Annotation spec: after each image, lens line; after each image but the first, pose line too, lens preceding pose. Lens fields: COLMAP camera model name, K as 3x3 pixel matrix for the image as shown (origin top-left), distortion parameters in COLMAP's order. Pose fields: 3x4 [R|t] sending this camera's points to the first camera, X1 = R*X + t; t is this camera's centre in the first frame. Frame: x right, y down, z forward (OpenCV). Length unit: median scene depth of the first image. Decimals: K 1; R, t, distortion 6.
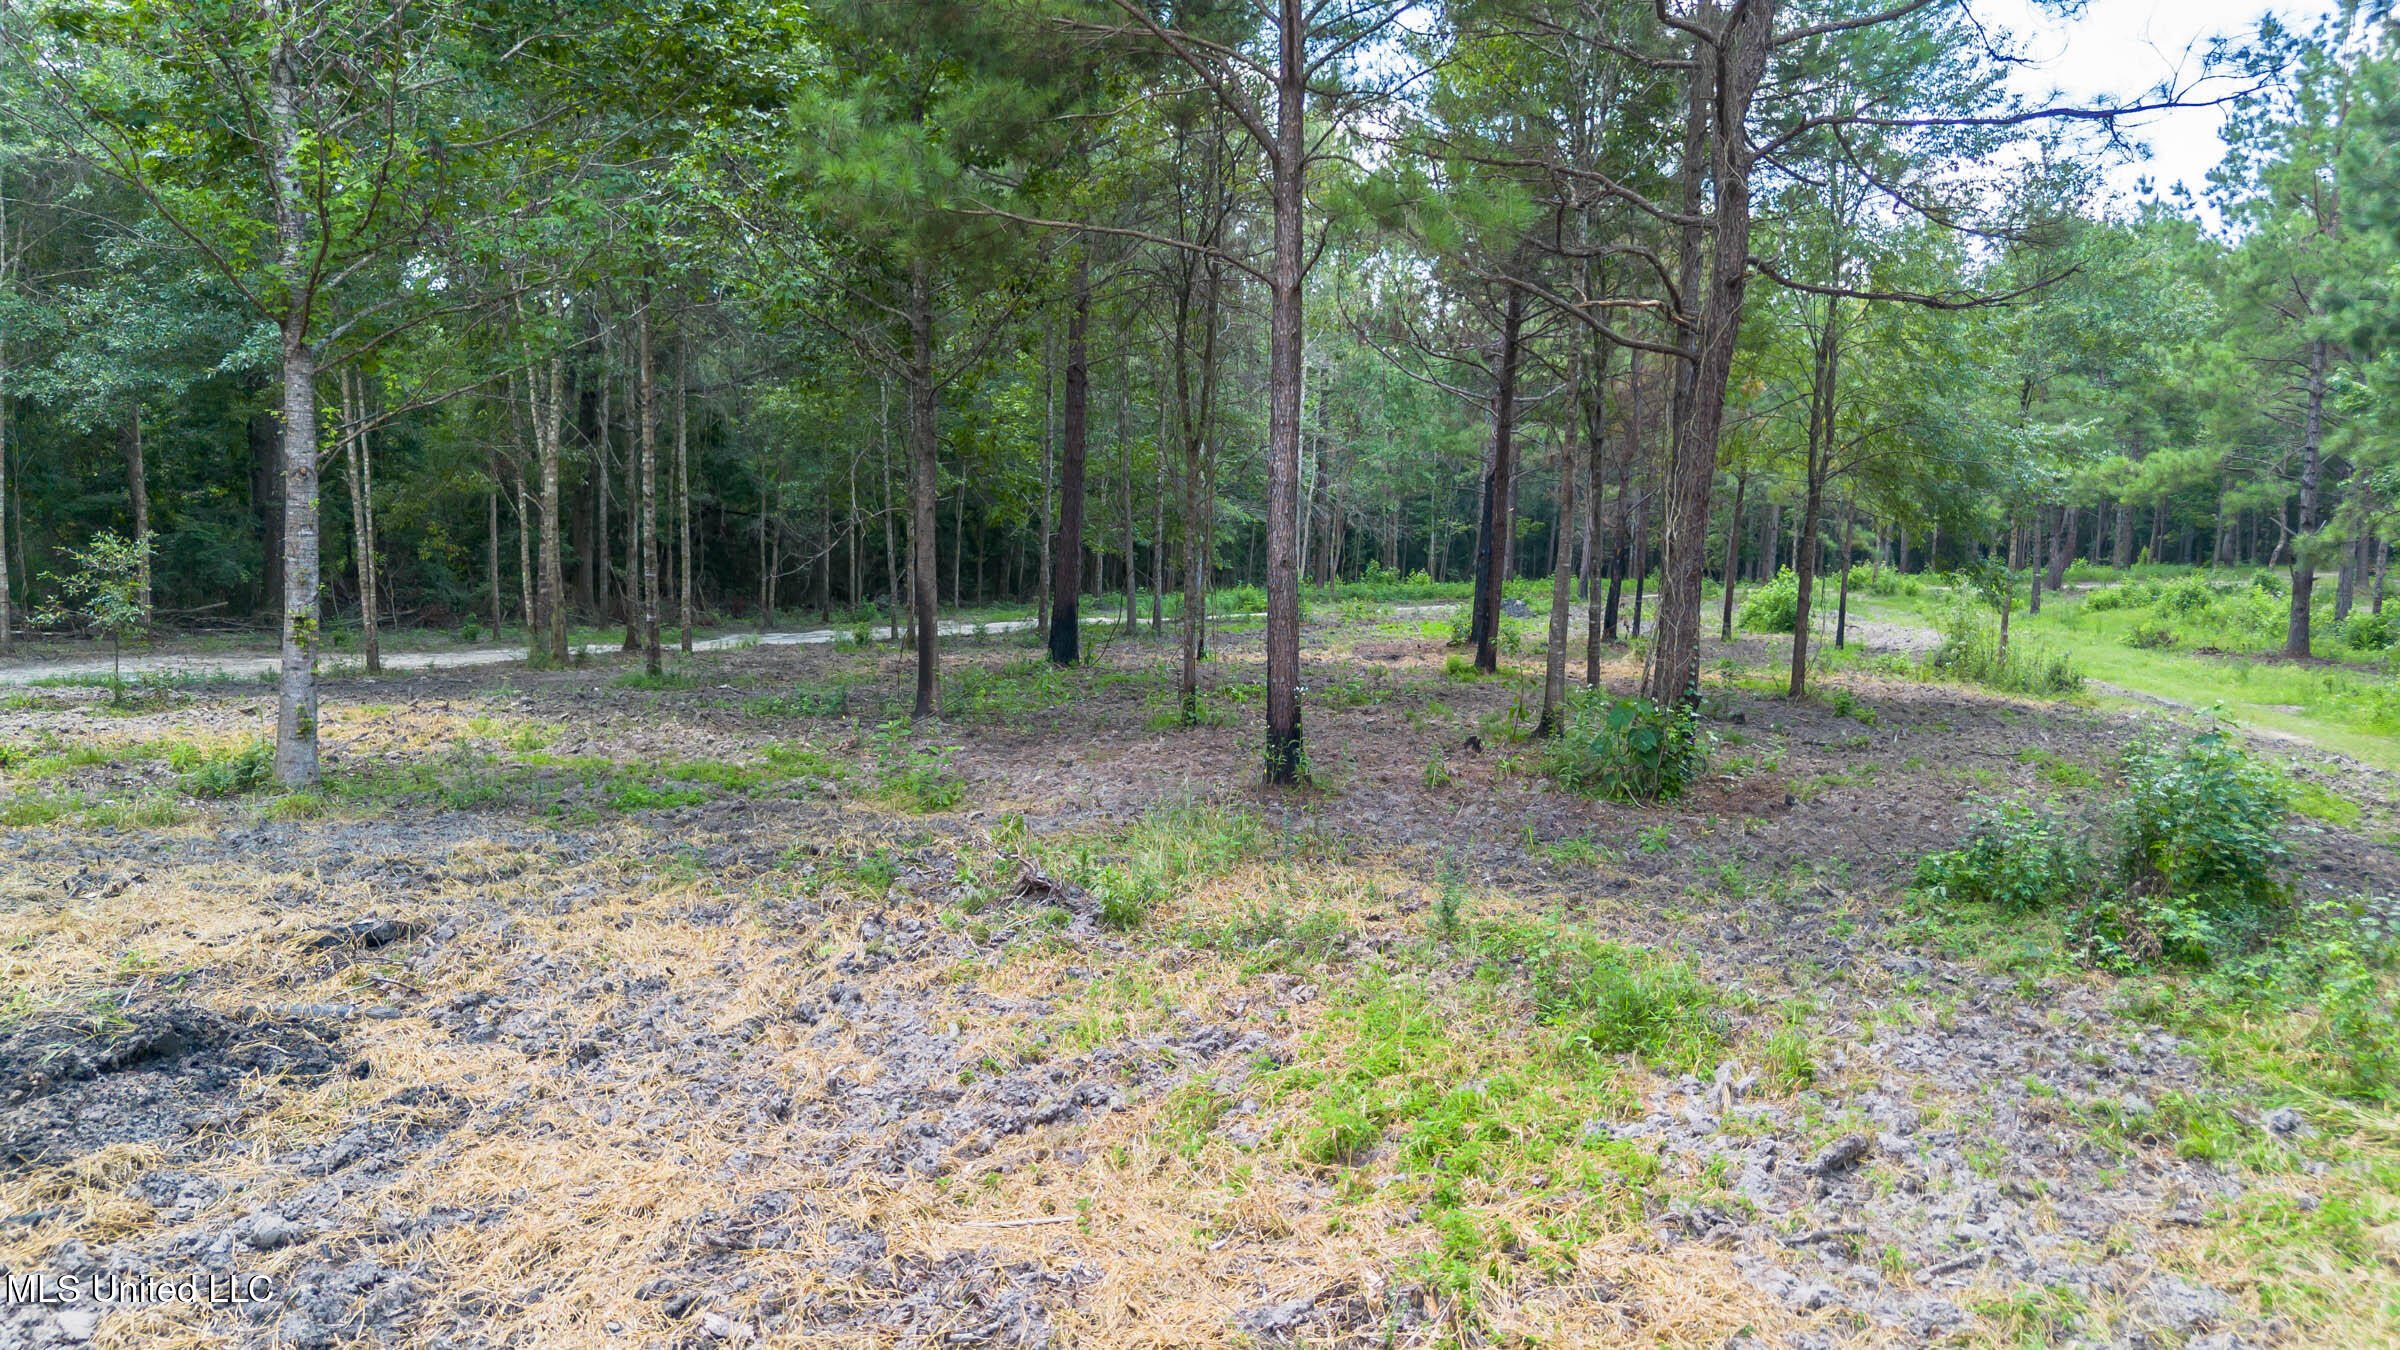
lens RADIAL K [[1774.3, 0, 1203.1], [0, 1774.3, 684.0], [0, 0, 1]] dist [-0.009511, -0.005664]
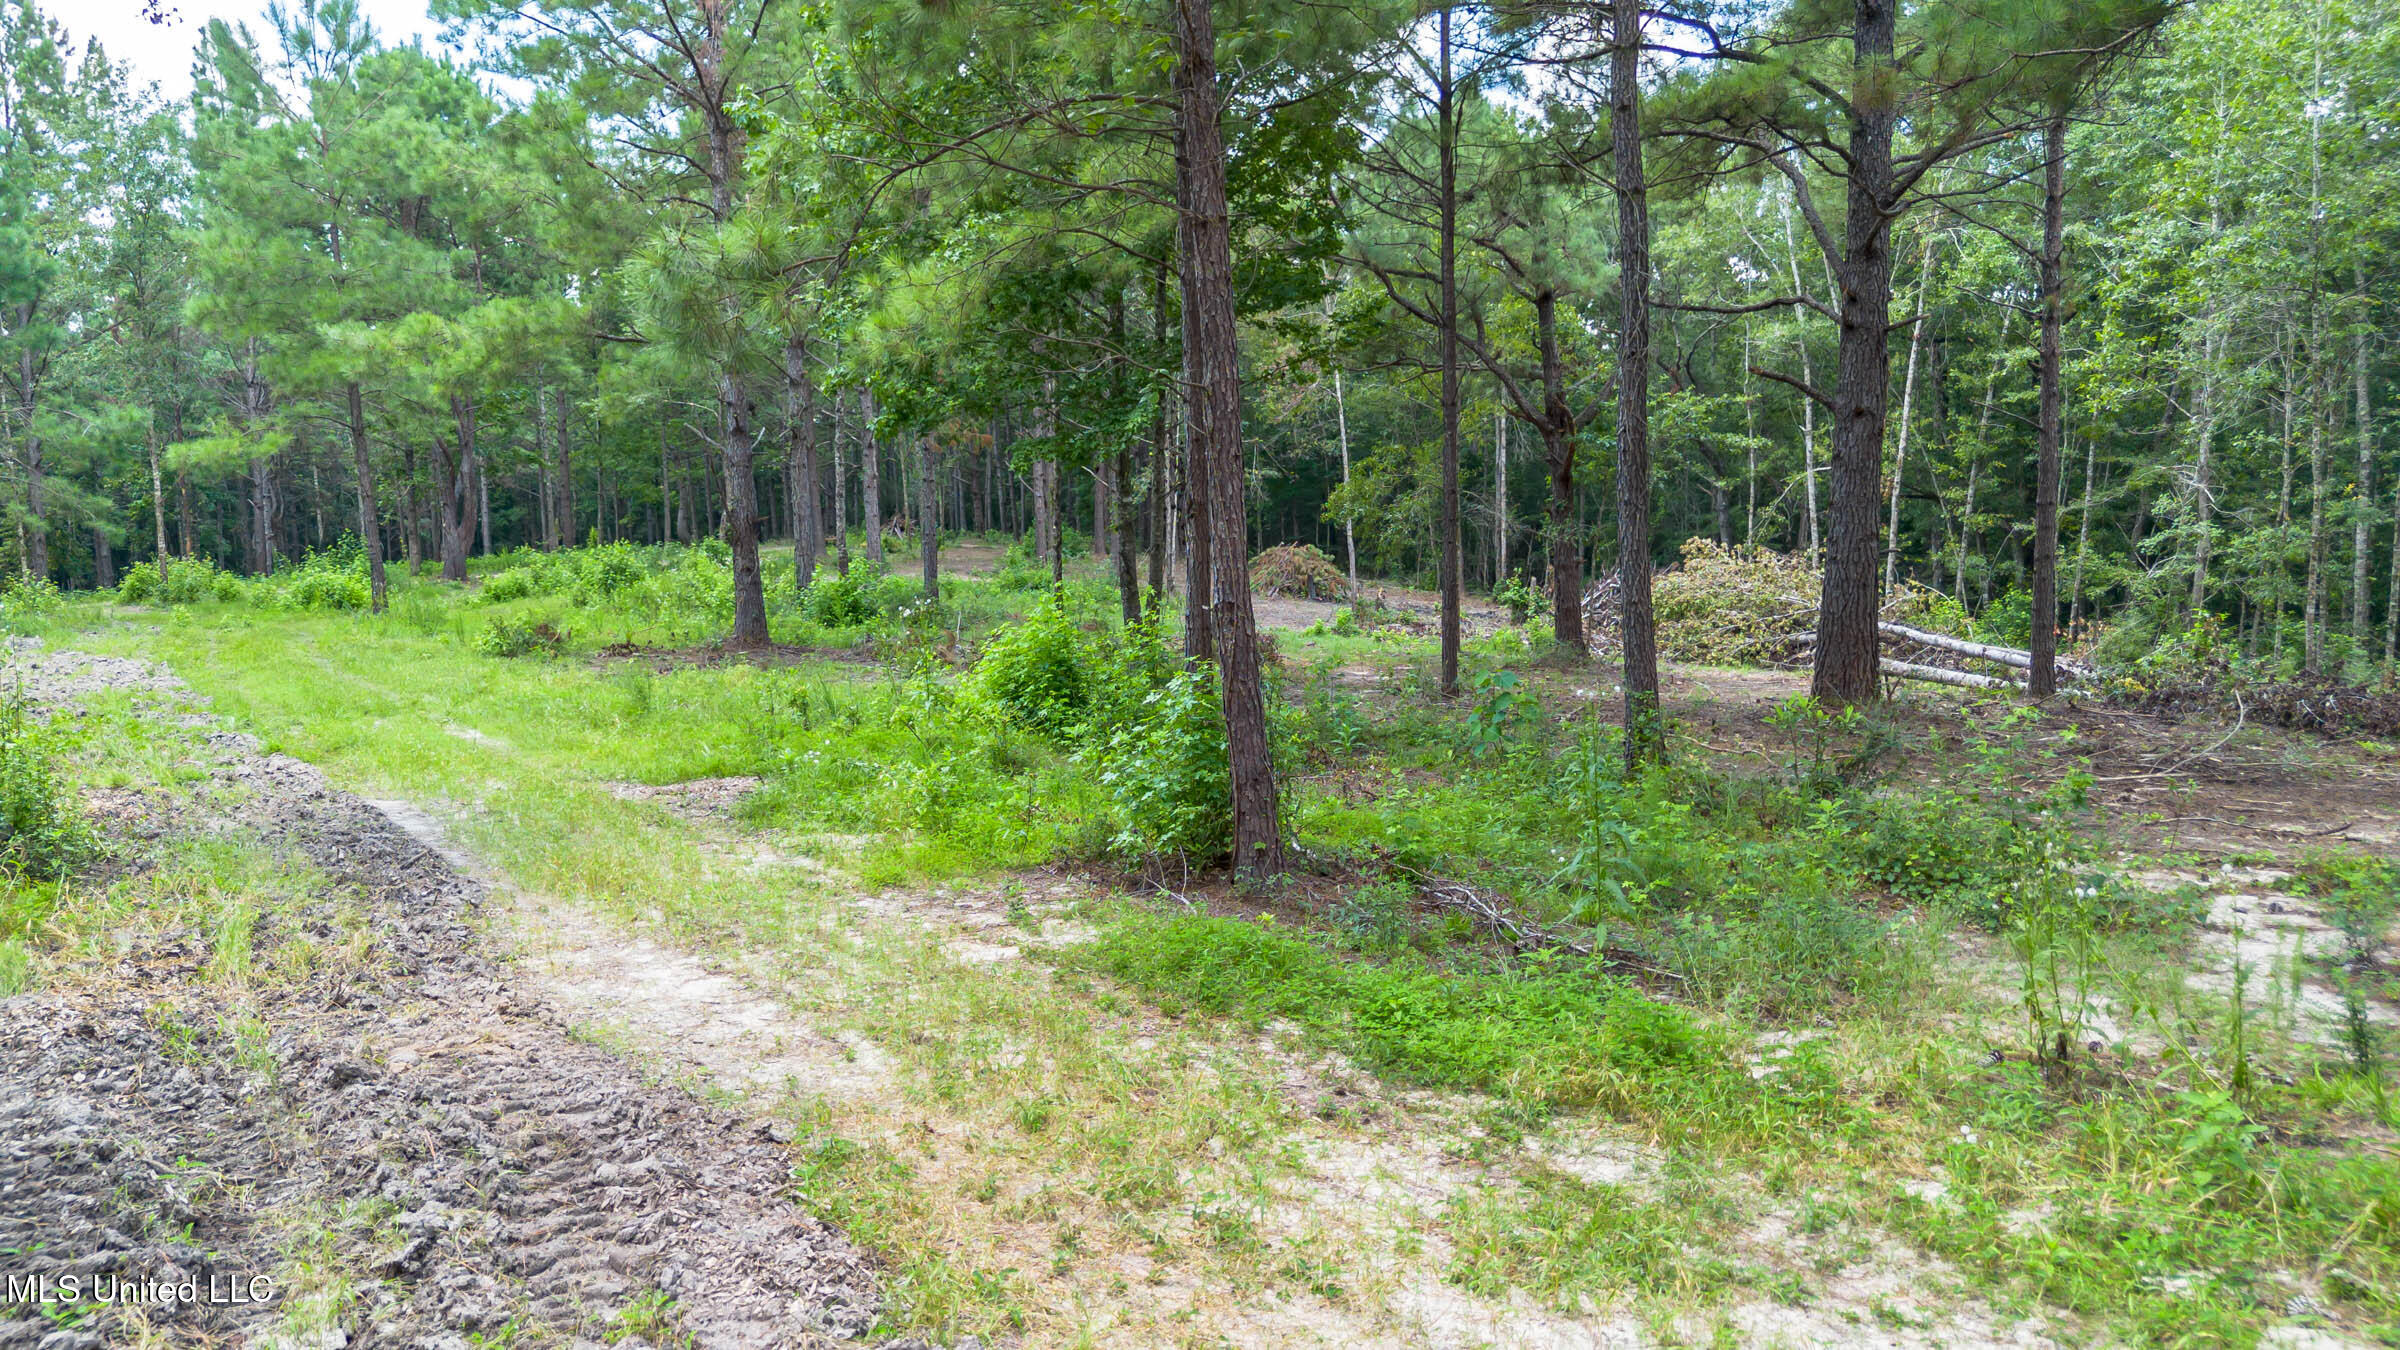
lens RADIAL K [[1774.3, 0, 1202.9], [0, 1774.3, 677.2], [0, 0, 1]] dist [-0.009511, -0.005664]
pose [[0.697473, -0.099298, 0.709698, 0.268719], [0.107106, 0.993674, 0.033769, -0.008337], [-0.708562, 0.052460, 0.703696, 0.420969]]
